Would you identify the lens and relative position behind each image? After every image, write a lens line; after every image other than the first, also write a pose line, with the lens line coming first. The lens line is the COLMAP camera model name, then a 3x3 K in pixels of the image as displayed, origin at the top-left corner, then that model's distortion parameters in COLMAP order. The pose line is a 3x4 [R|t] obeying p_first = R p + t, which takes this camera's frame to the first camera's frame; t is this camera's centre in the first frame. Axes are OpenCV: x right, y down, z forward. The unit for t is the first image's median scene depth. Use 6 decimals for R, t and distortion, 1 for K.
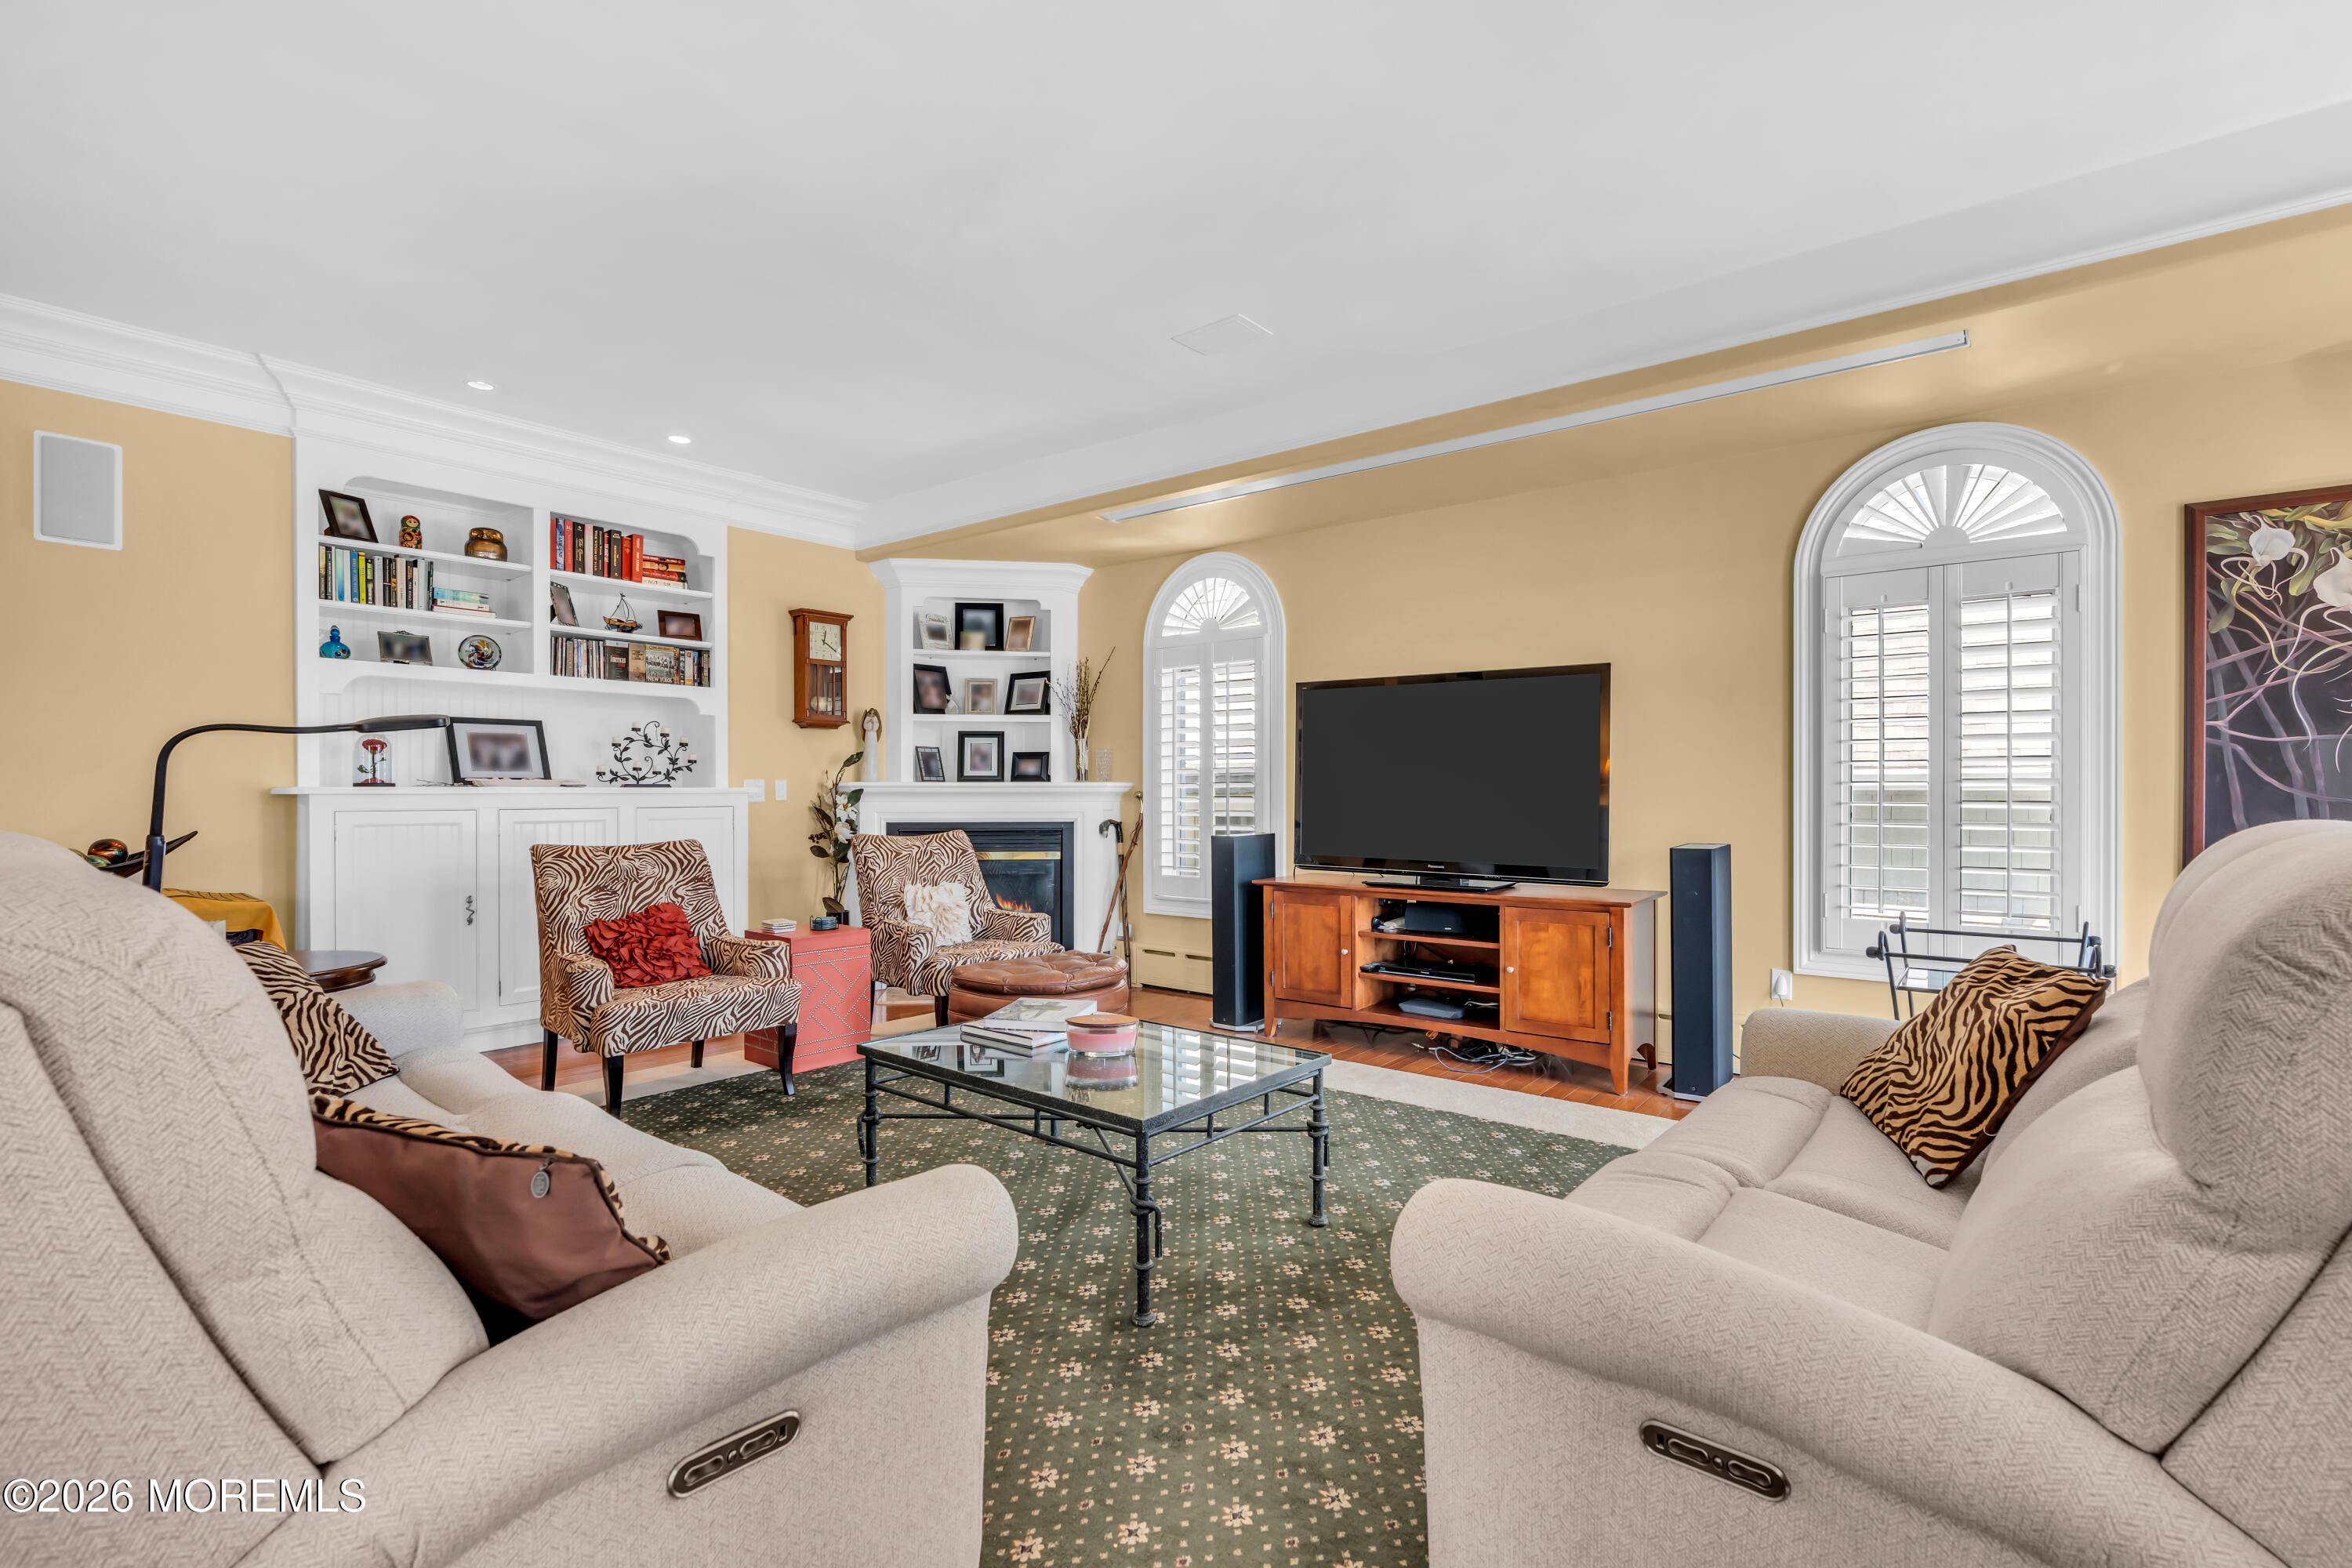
lens RADIAL K [[1062.2, 0, 1173.7], [0, 1062.2, 797.0], [0, 0, 1]] dist [-0.006091, 0.001978]
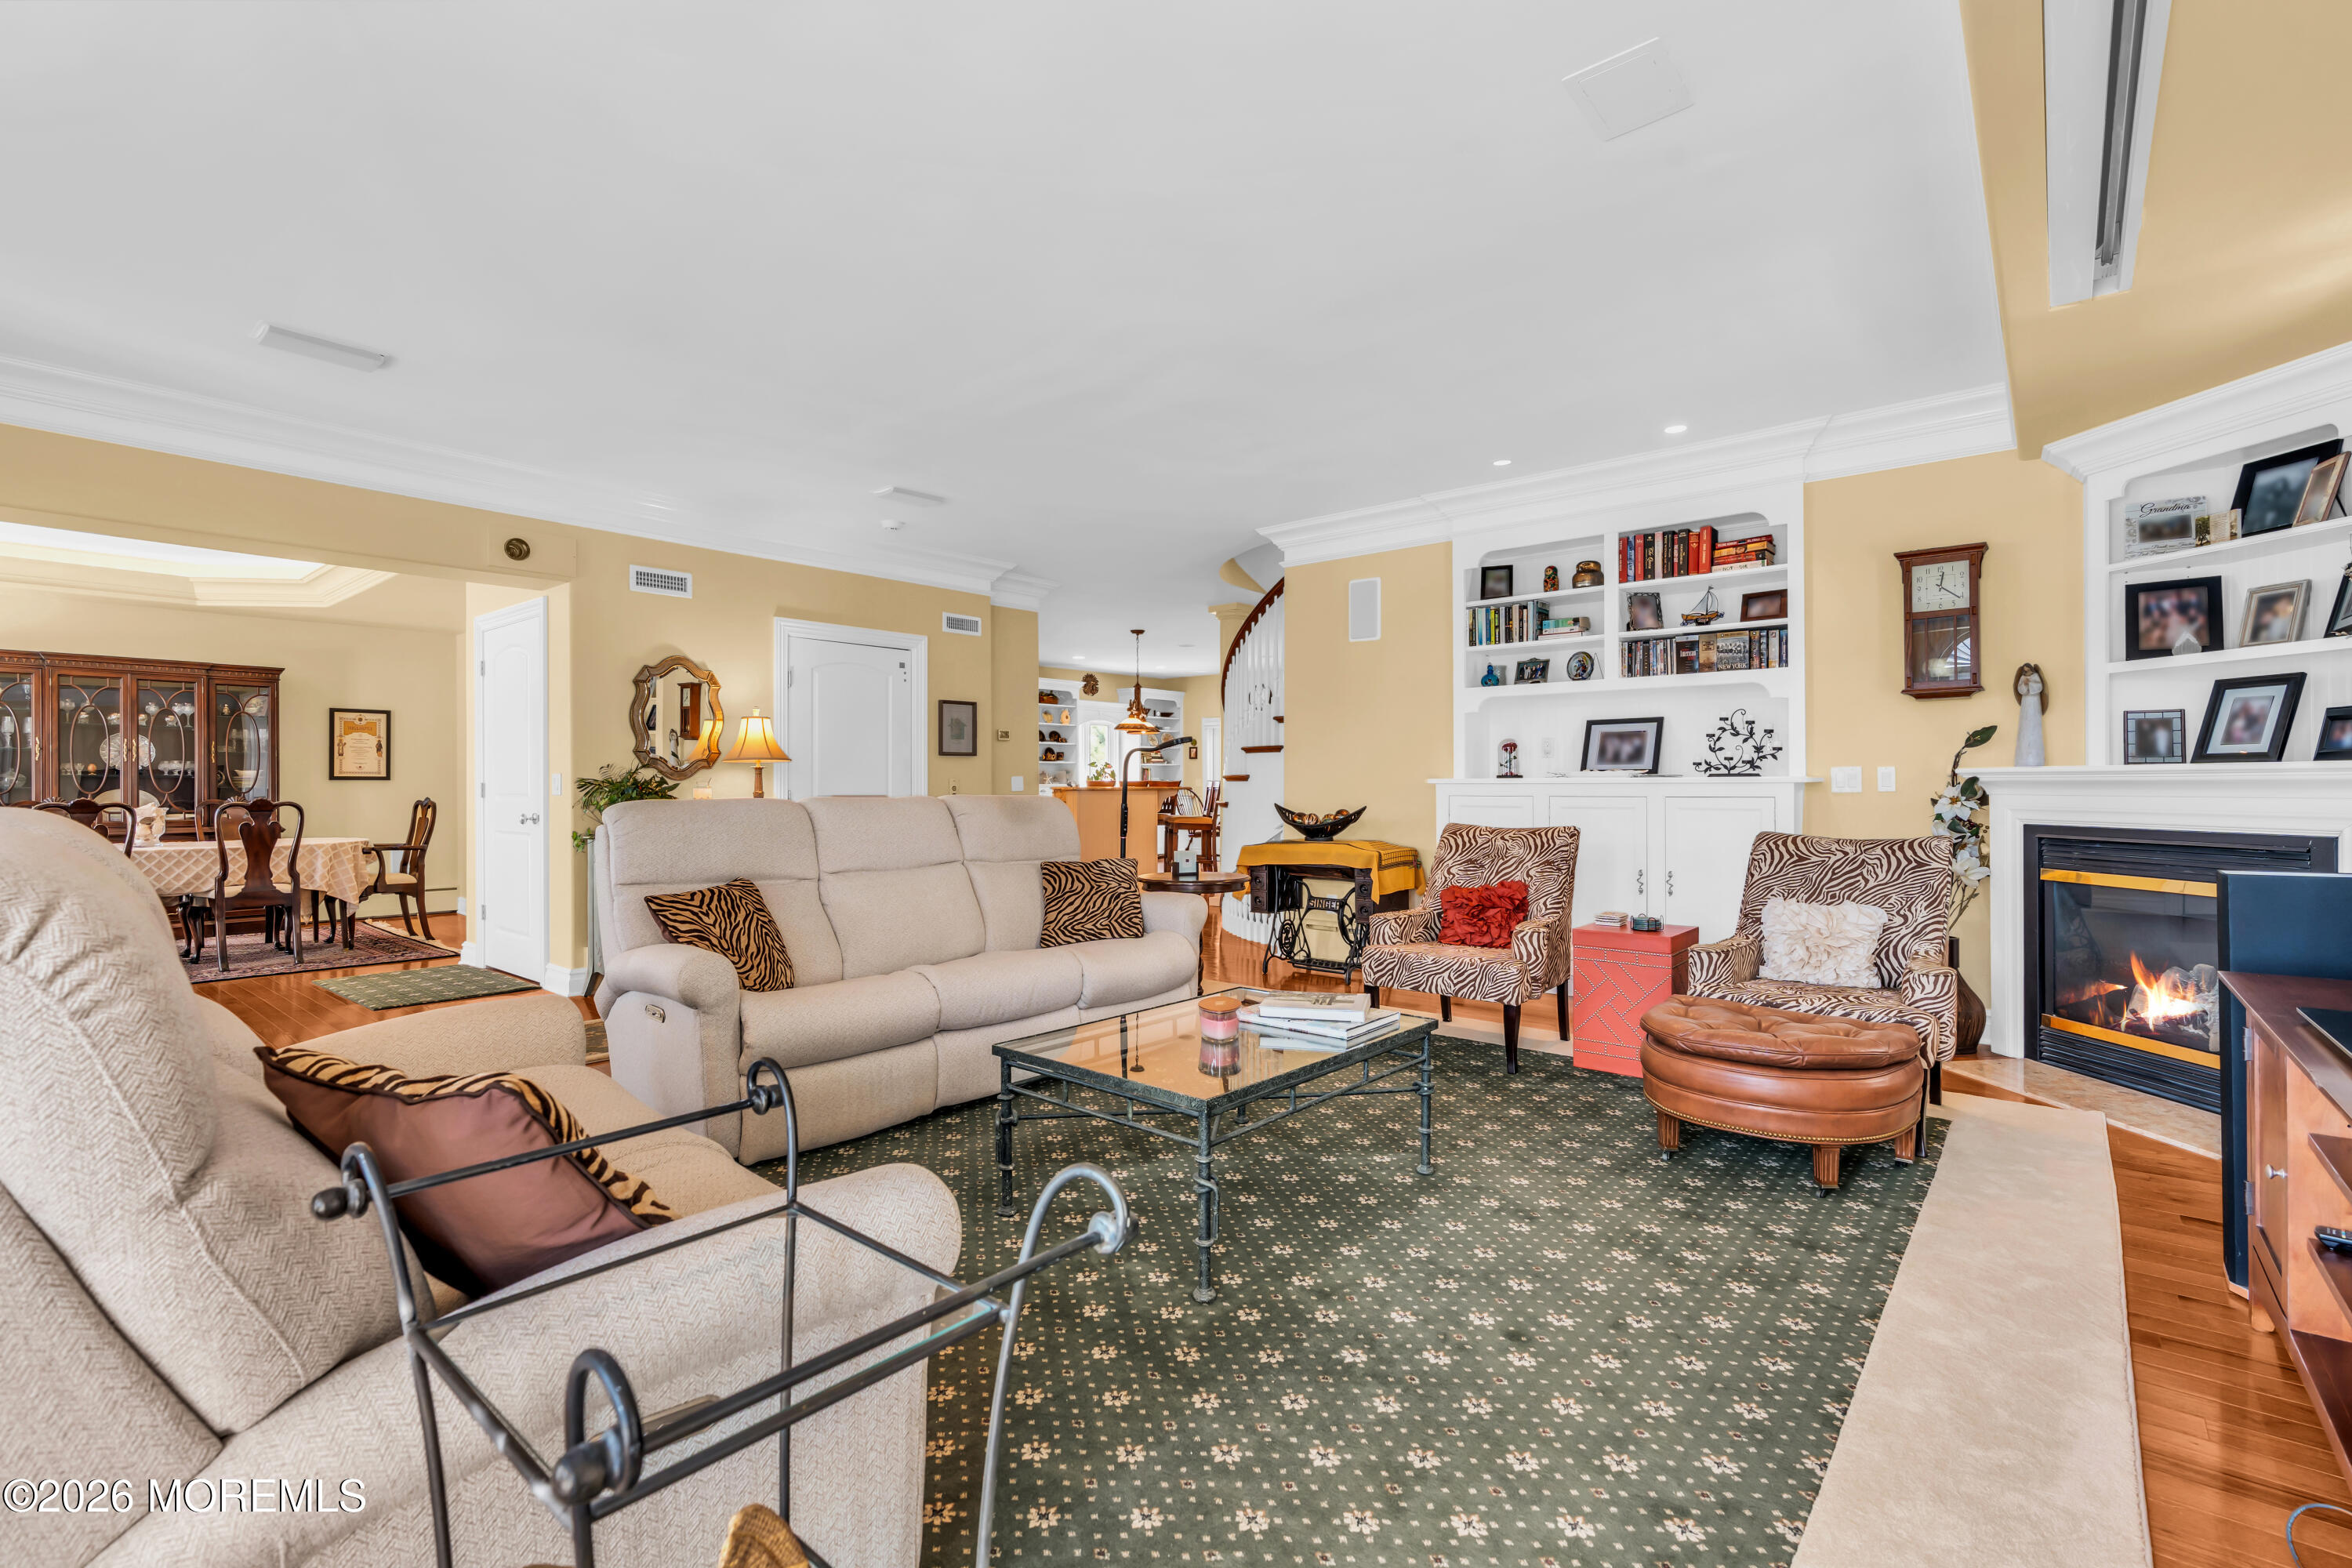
lens RADIAL K [[1062.2, 0, 1180.4], [0, 1062.2, 777.5], [0, 0, 1]] dist [-0.006091, 0.001978]
pose [[-0.025768, -0.005405, -0.999653, 0.500779], [-0.002864, 0.999982, -0.005333, -0.001911], [0.999664, 0.002726, -0.025783, 0.514413]]
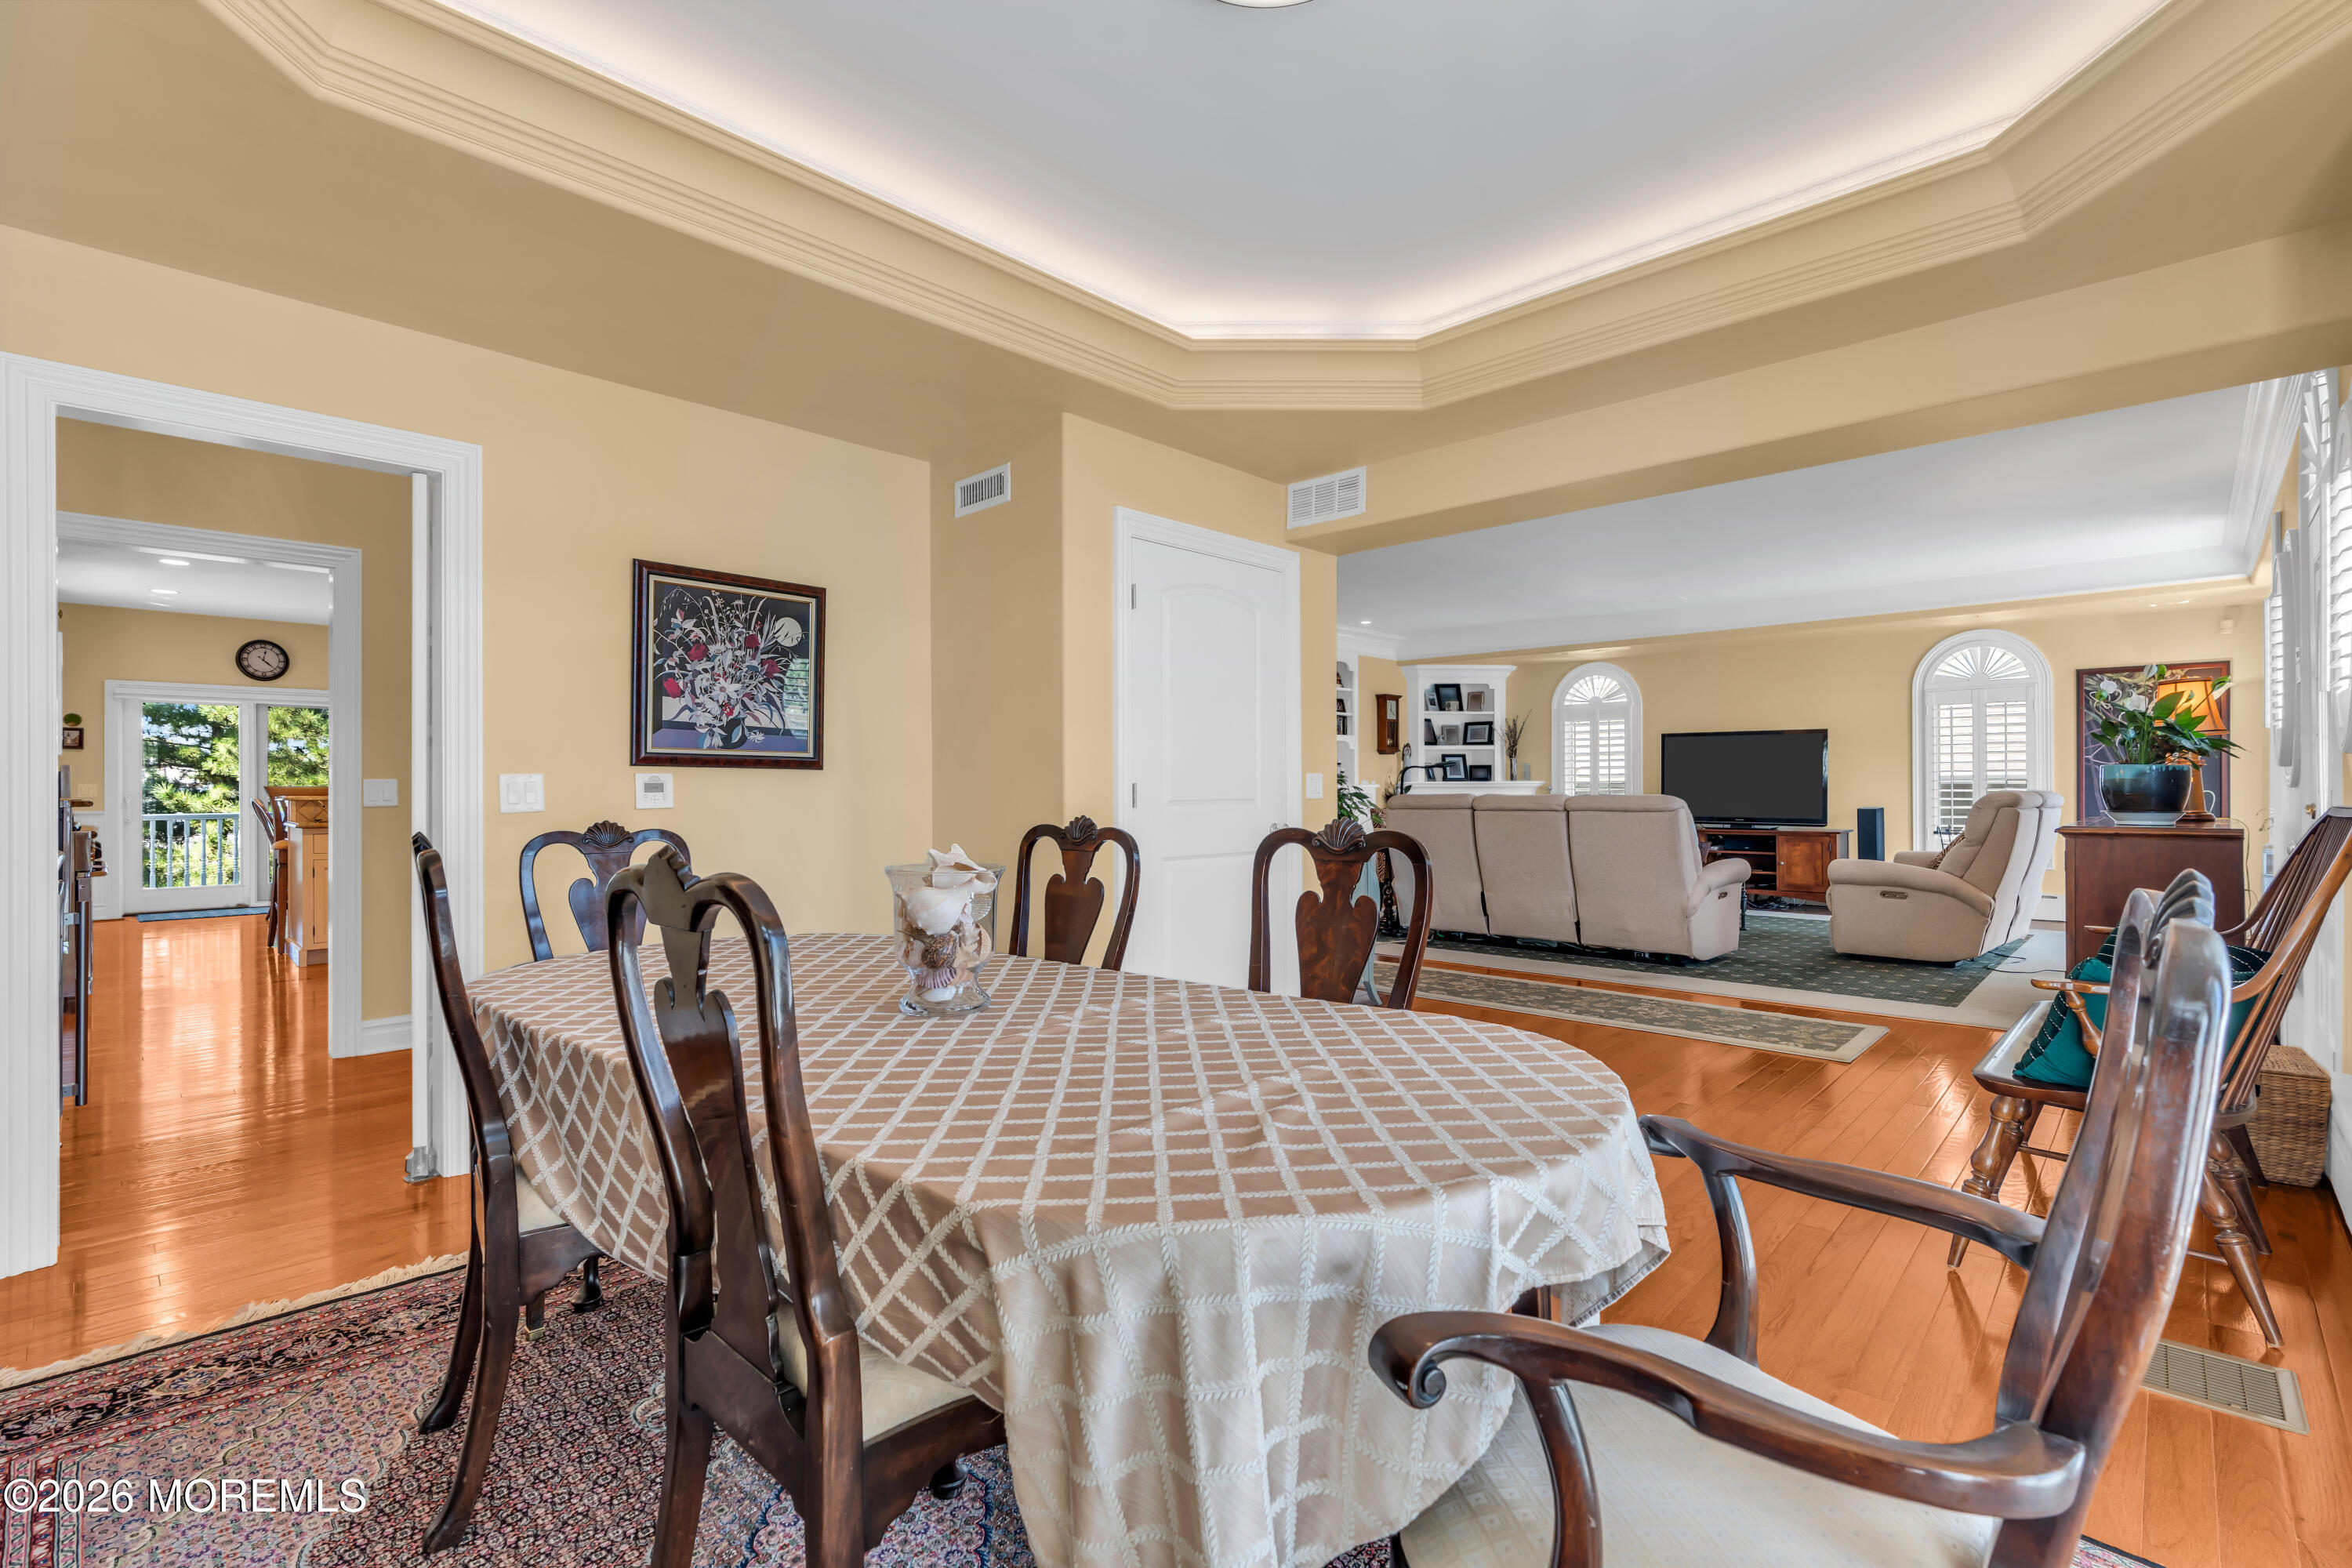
lens RADIAL K [[1038.4, 0, 1182.3], [0, 1038.4, 779.9], [0, 0, 1]] dist [-0.002727, -0.000171]
pose [[0.995566, -0.003901, -0.093990, -0.588982], [0.002718, 0.999916, -0.012705, 0.006622], [0.094031, 0.012393, 0.995492, -1.046820]]
